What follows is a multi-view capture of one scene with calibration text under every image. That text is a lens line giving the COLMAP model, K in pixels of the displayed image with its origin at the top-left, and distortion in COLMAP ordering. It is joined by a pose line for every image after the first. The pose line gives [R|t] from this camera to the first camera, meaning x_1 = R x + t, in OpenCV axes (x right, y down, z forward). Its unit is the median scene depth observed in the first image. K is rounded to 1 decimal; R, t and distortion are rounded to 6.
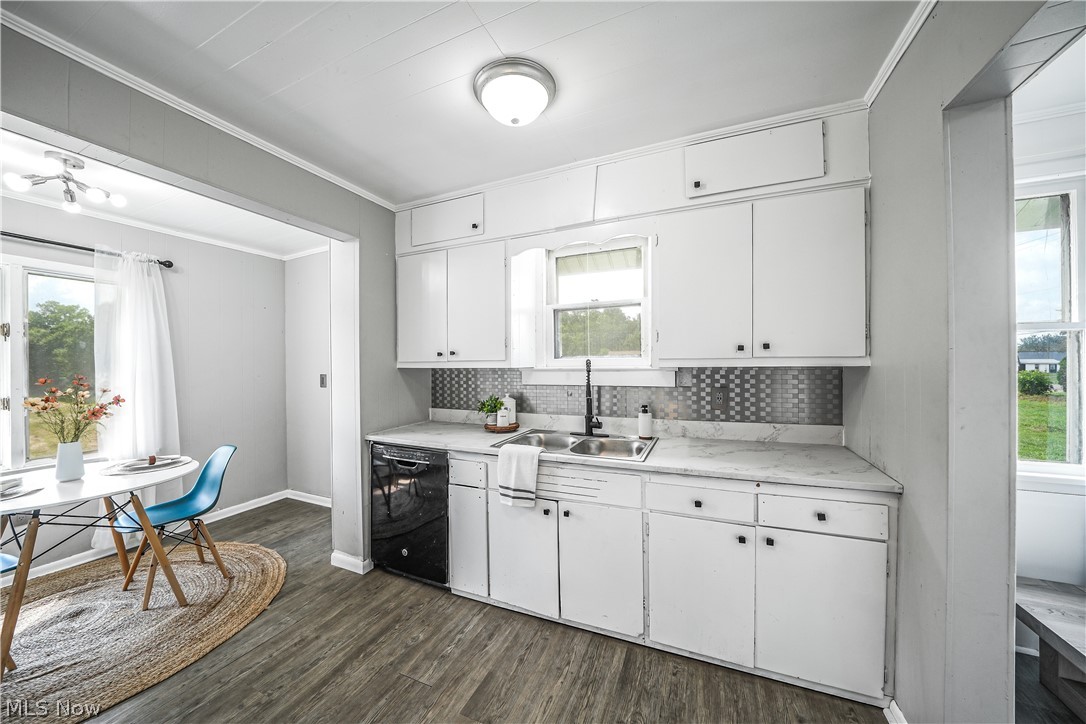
lens RADIAL K [[372.6, 0, 545.1], [0, 372.6, 362.2], [0, 0, 1]] dist [-0.025256, 0.001225]
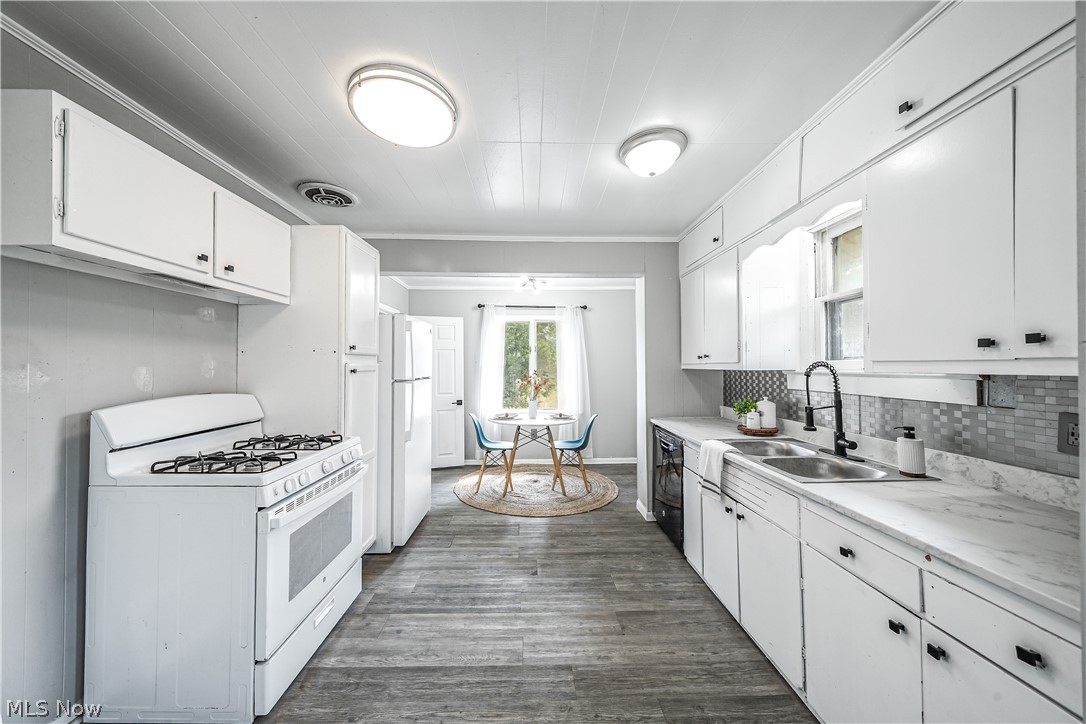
lens RADIAL K [[372.6, 0, 543.9], [0, 372.6, 361.0], [0, 0, 1]] dist [-0.025256, 0.001225]
pose [[0.416245, -0.002755, -0.909248, 0.668190], [-0.003968, 0.999980, -0.004846, -0.002274], [0.909244, 0.005625, 0.416226, 0.100241]]
